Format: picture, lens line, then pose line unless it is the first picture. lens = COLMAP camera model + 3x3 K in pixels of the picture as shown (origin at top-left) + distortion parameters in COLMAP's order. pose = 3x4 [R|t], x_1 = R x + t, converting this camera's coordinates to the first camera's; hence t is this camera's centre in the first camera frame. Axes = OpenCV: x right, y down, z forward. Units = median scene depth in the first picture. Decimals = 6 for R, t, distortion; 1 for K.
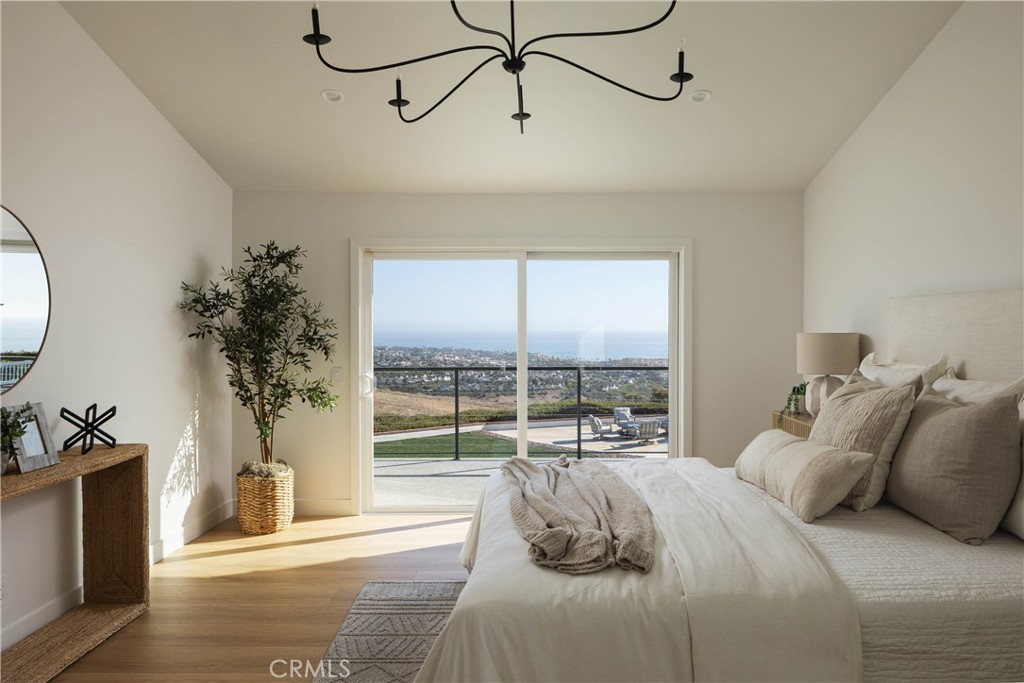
lens RADIAL K [[660.7, 0, 512.0], [0, 660.7, 341.5], [0, 0, 1]] dist [-0.001333, 0.001509]
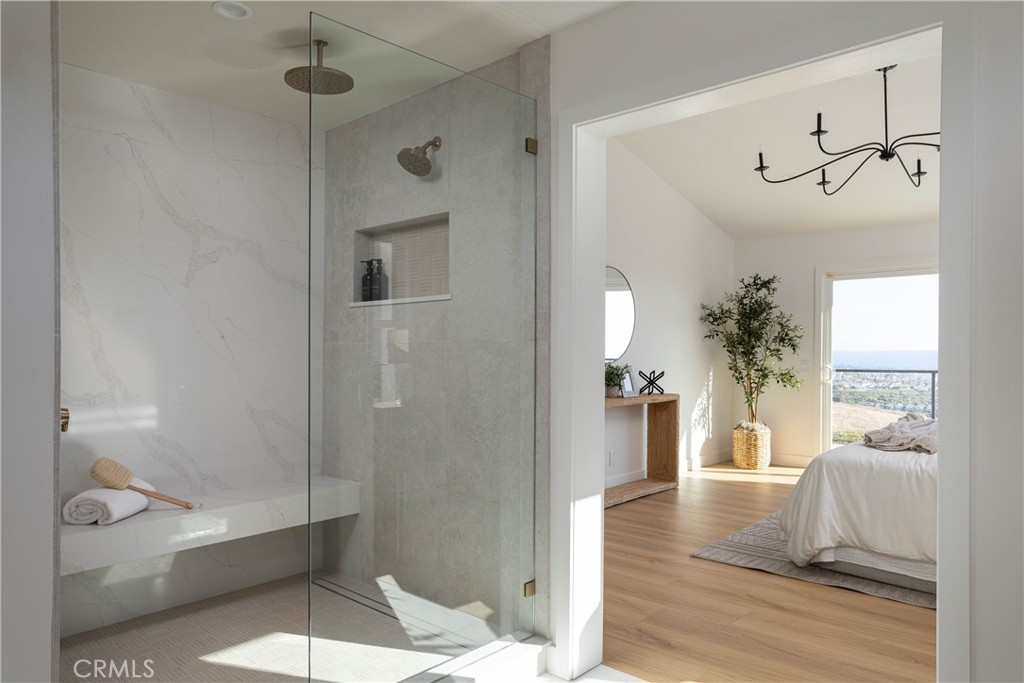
lens RADIAL K [[697.0, 0, 506.9], [0, 697.0, 356.0], [0, 0, 1]] dist [-0.006515, -0.000896]
pose [[0.724444, 0.004330, -0.689320, 0.313958], [-0.018282, 0.999749, -0.012934, 0.065096], [0.689091, 0.021972, 0.724341, -0.528744]]
